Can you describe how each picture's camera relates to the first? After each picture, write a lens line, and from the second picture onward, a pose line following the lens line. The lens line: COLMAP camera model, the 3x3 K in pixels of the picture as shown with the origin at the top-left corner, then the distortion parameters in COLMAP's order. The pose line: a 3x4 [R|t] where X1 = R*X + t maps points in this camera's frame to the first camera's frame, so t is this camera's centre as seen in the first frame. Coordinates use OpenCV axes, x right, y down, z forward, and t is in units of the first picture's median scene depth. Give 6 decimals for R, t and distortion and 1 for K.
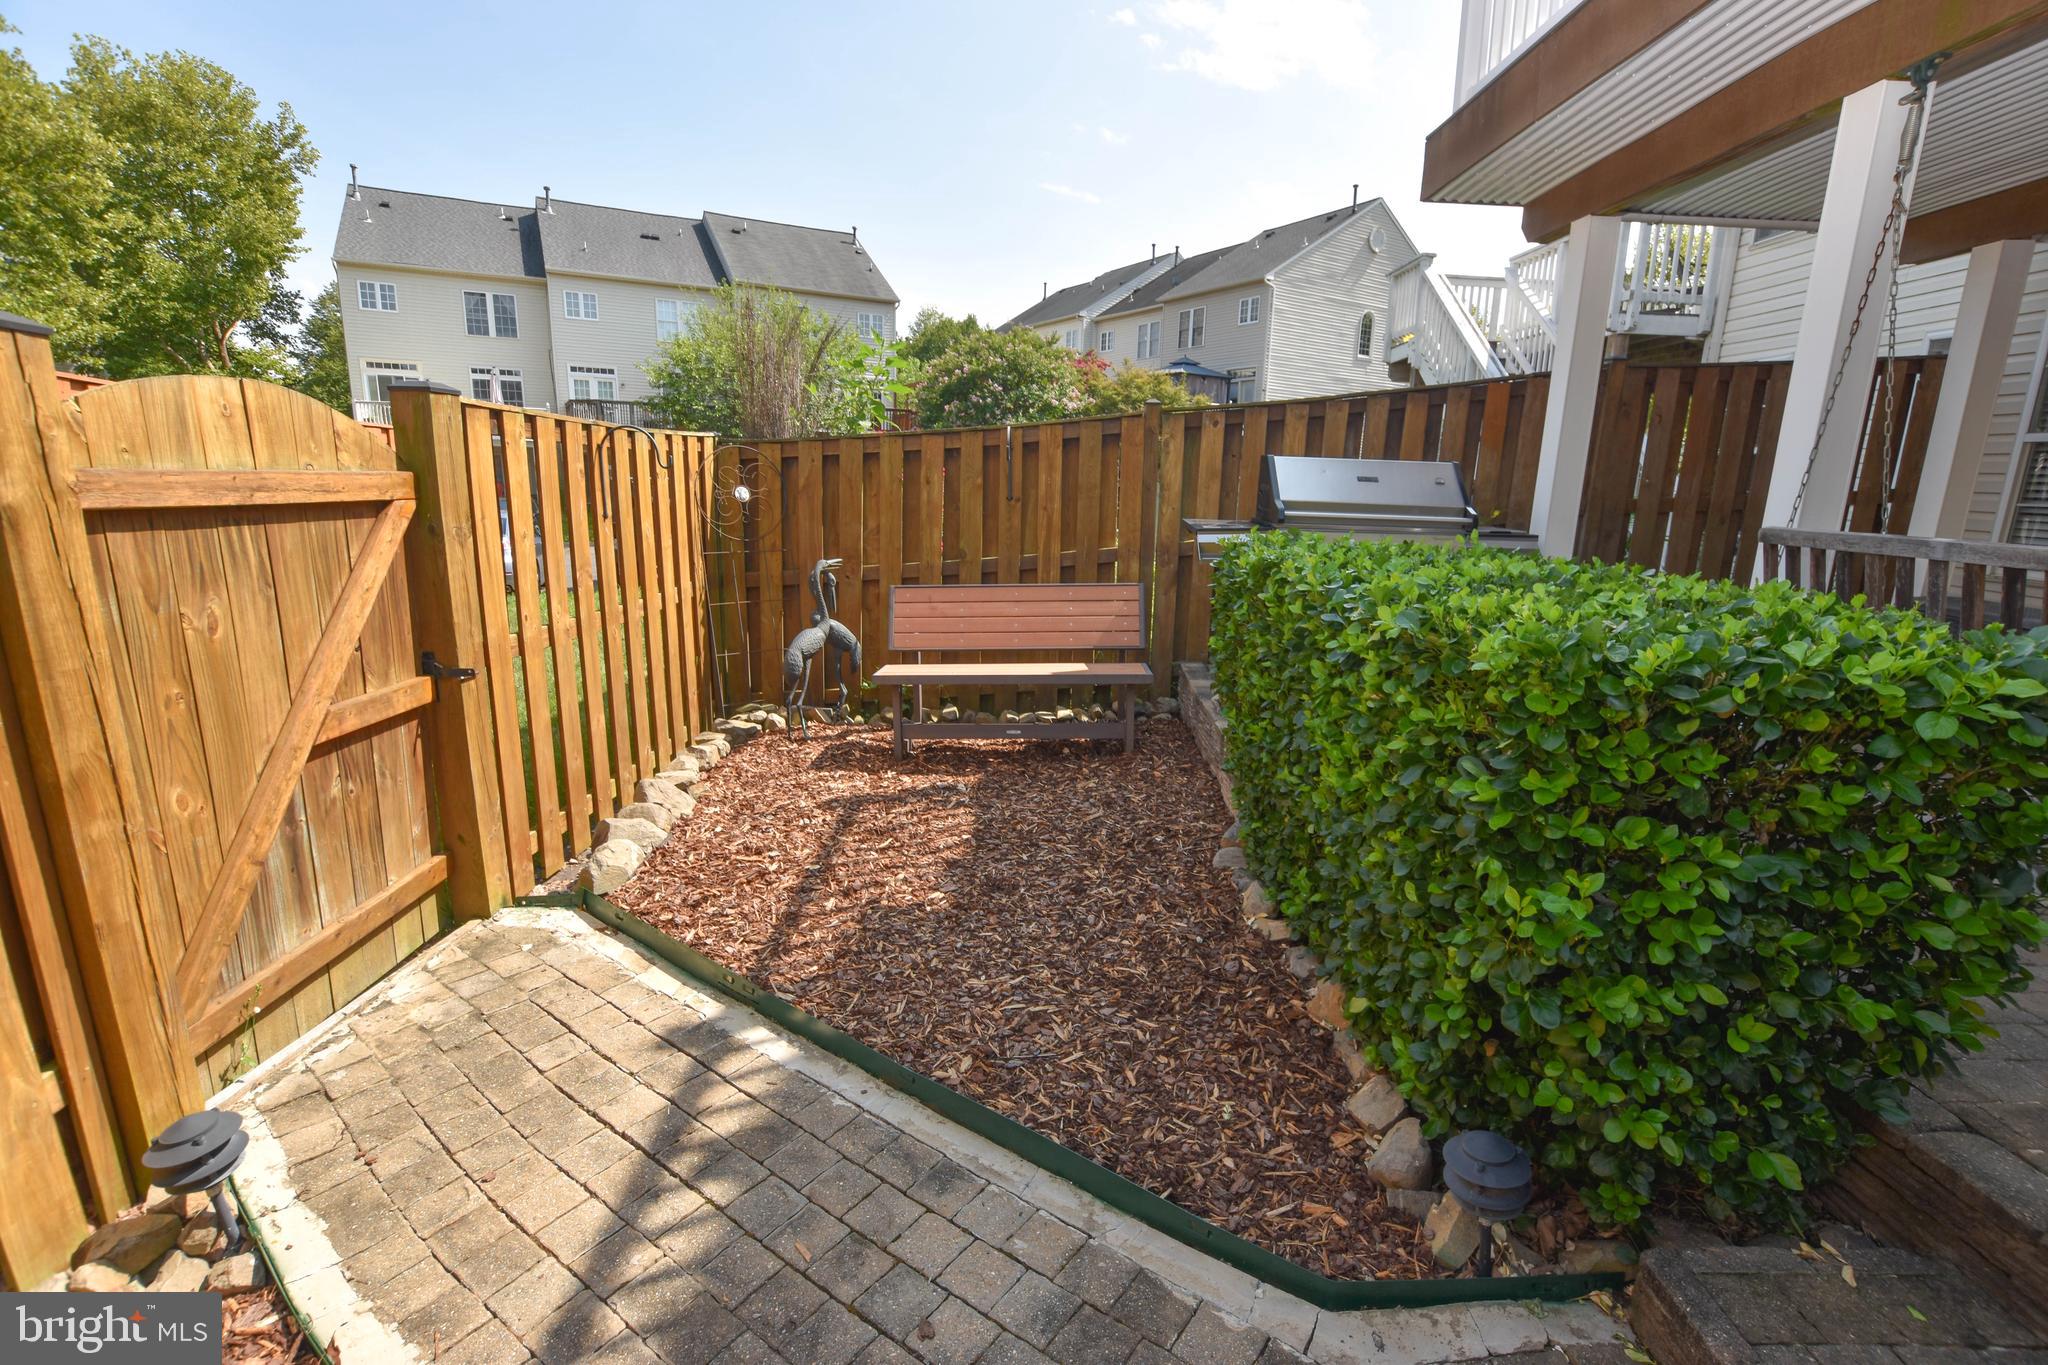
lens RADIAL K [[915.0, 0, 1036.9], [0, 915.0, 693.2], [0, 0, 1]] dist [-0.031619, 0.004164]
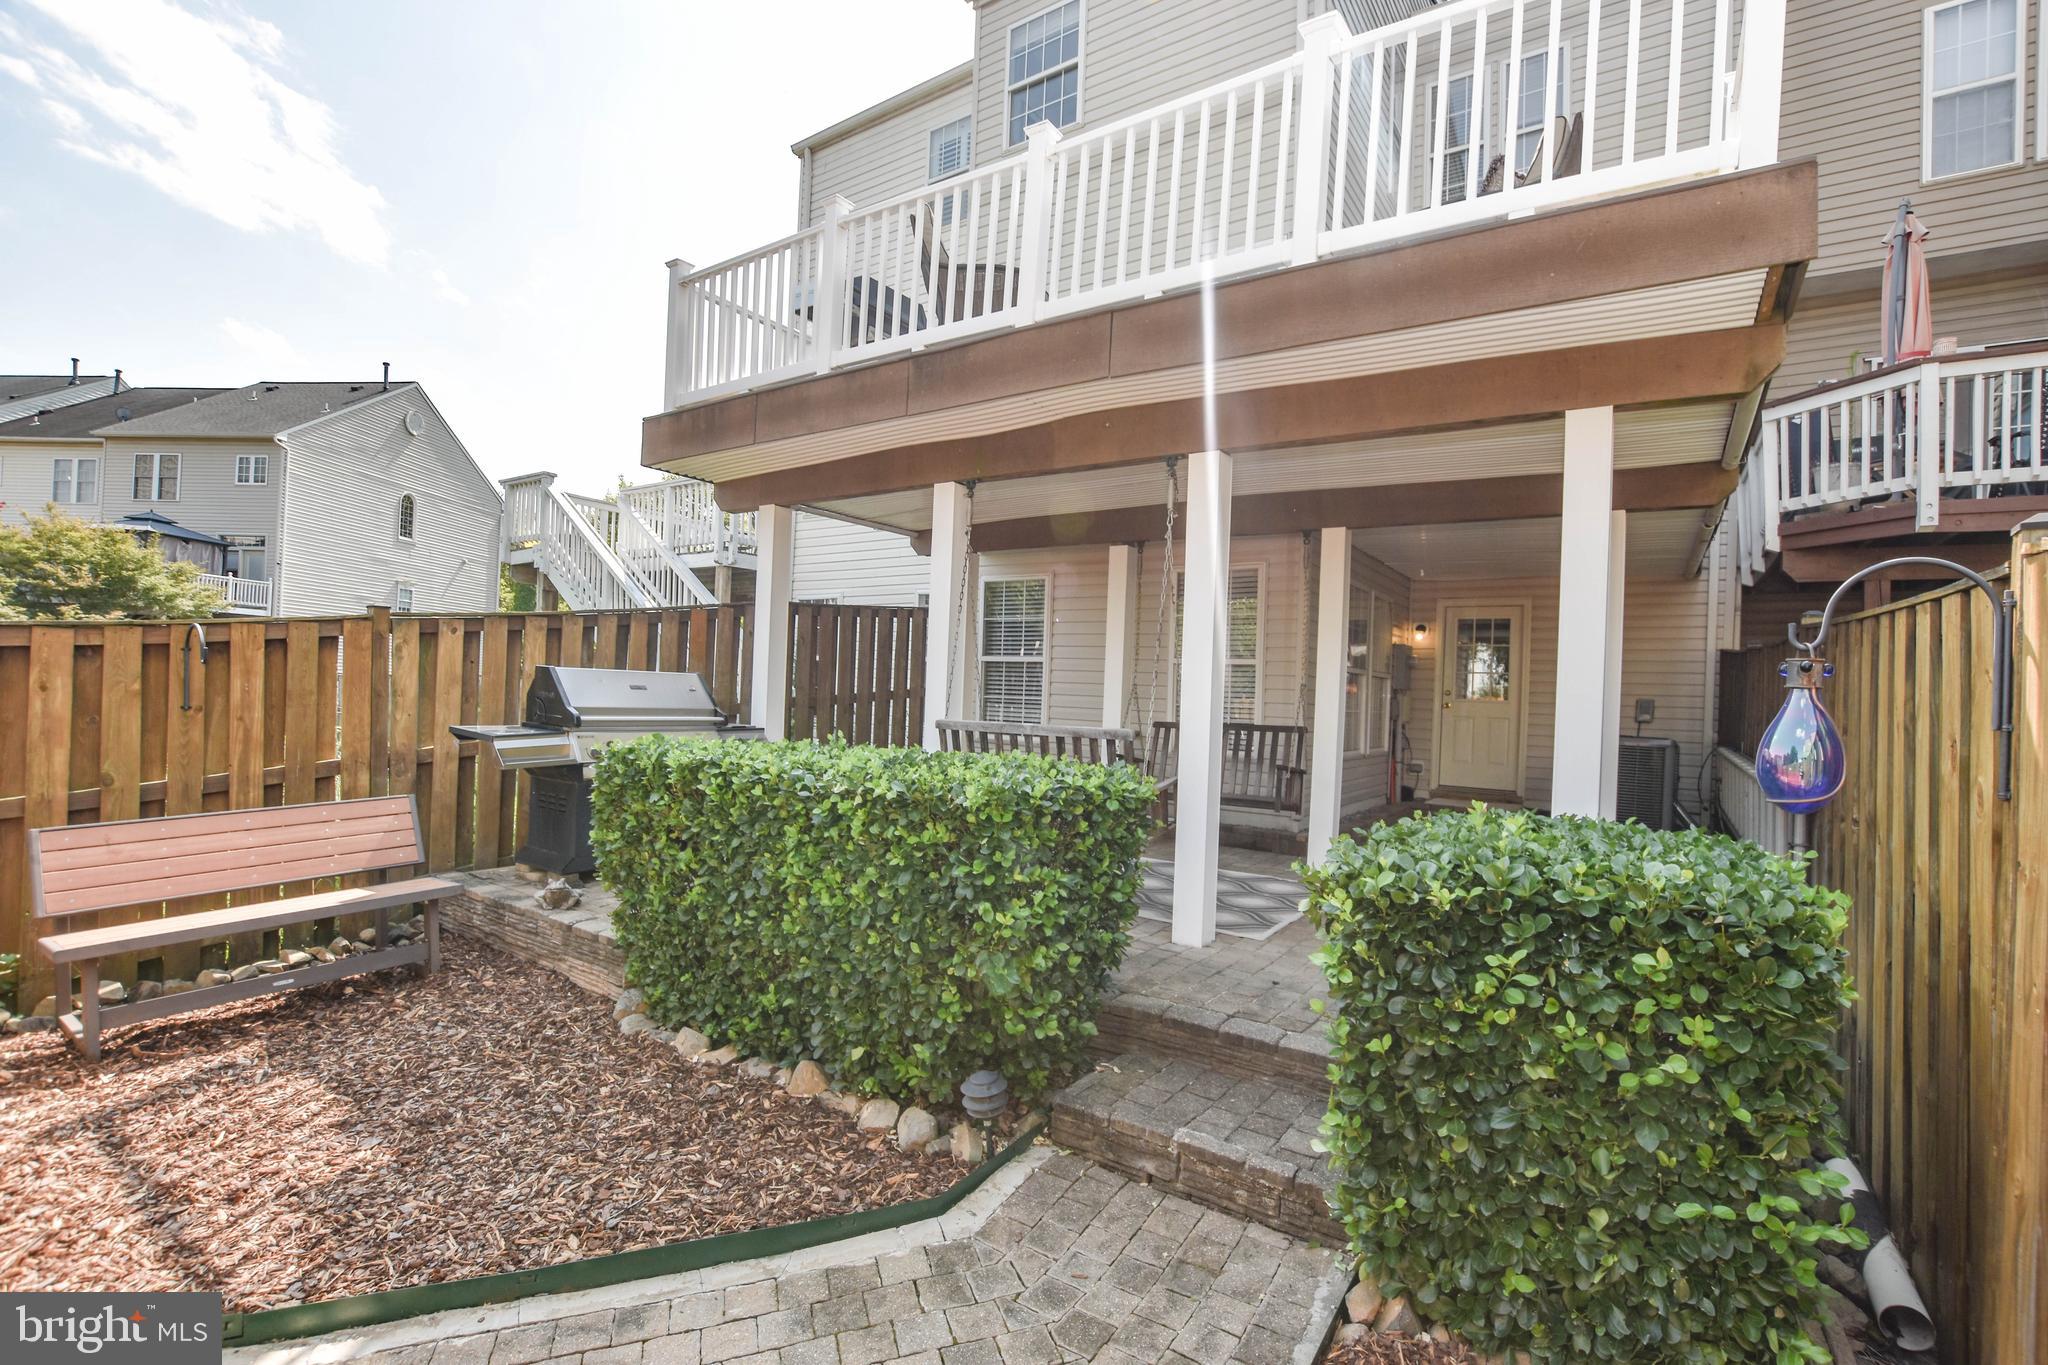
lens RADIAL K [[915.0, 0, 1053.4], [0, 915.0, 686.4], [0, 0, 1]] dist [-0.031619, 0.004164]
pose [[0.555746, -0.002566, 0.831348, -0.327932], [0.175209, 0.977896, -0.114107, -0.006485], [-0.812680, 0.209074, 0.543912, -0.086687]]
